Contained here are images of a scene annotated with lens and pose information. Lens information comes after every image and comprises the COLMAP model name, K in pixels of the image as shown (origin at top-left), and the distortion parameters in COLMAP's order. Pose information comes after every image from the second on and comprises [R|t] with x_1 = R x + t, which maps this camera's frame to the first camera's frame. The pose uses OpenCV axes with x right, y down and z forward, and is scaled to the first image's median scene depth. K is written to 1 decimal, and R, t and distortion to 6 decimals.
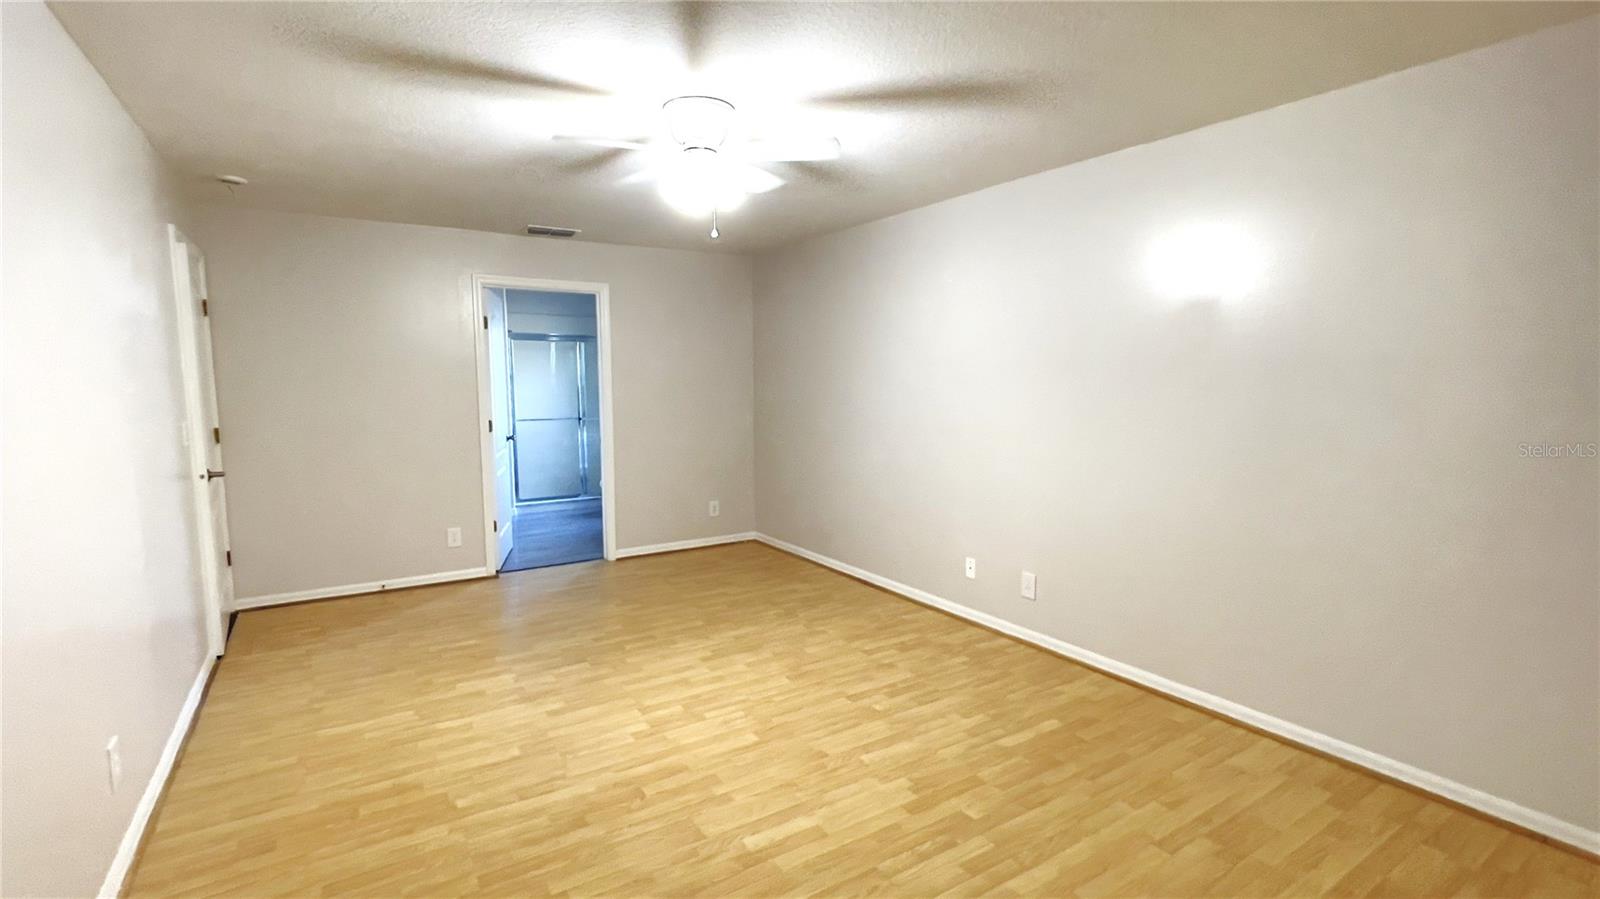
lens RADIAL K [[712.7, 0, 800.0], [0, 712.7, 449.5], [0, 0, 1]] dist [-0.001939, -0.000277]
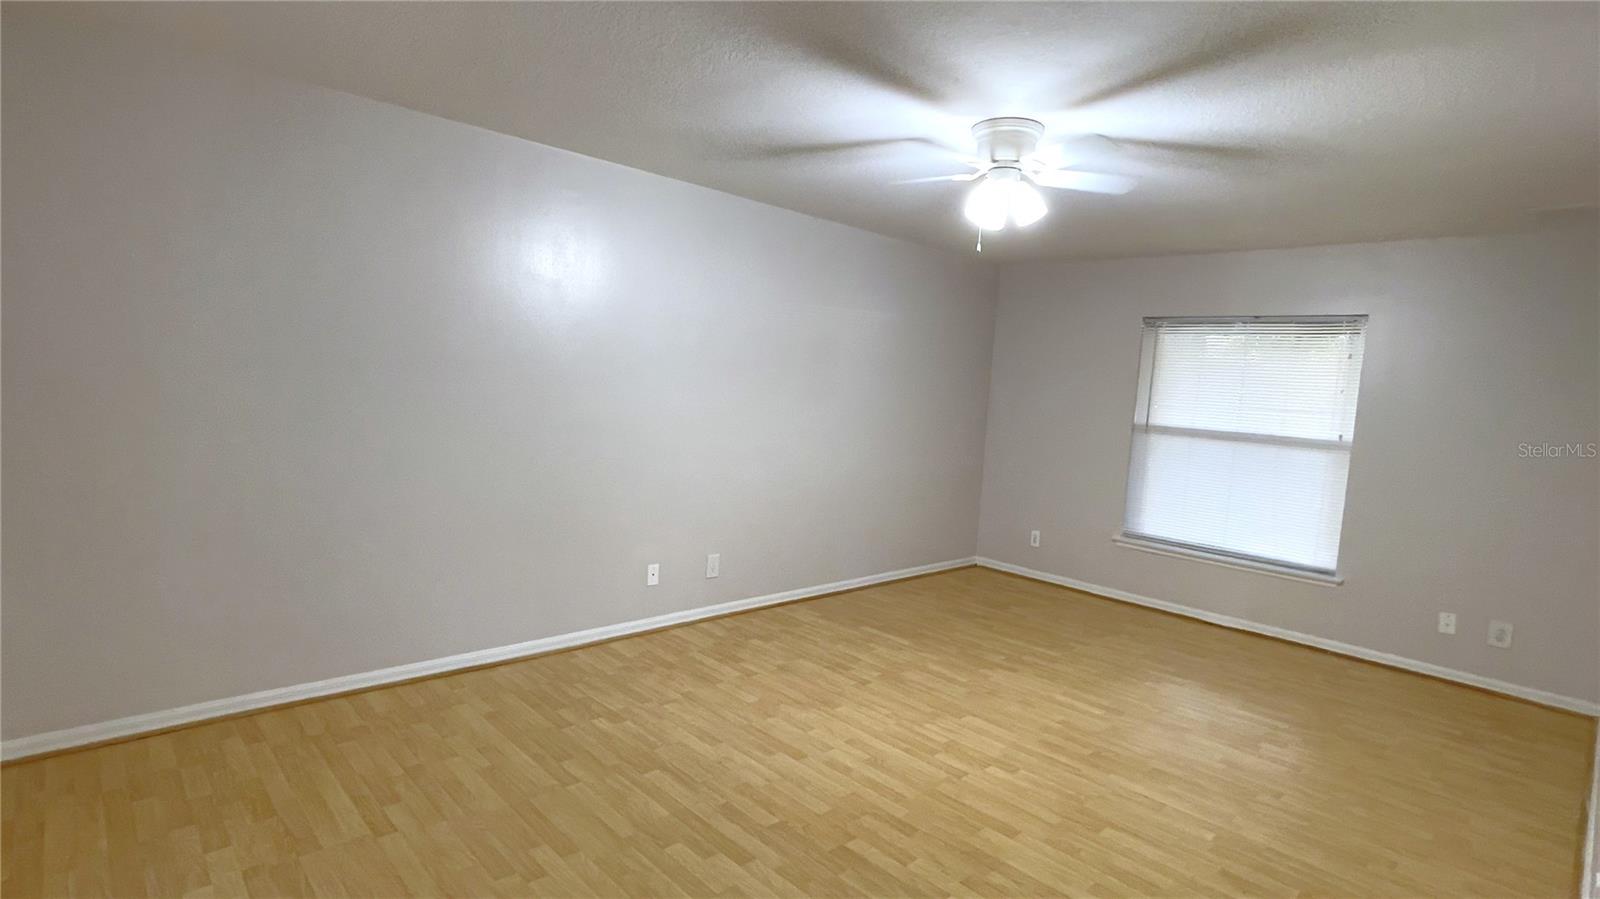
lens RADIAL K [[774.2, 0, 800.0], [0, 774.2, 449.5], [0, 0, 1]] dist [-0.000215, -0.000176]
pose [[-0.159398, -0.101278, 0.982006, -1.003966], [0.038215, 0.993345, 0.108650, -0.132554], [-0.986474, 0.054846, -0.154467, 1.222051]]
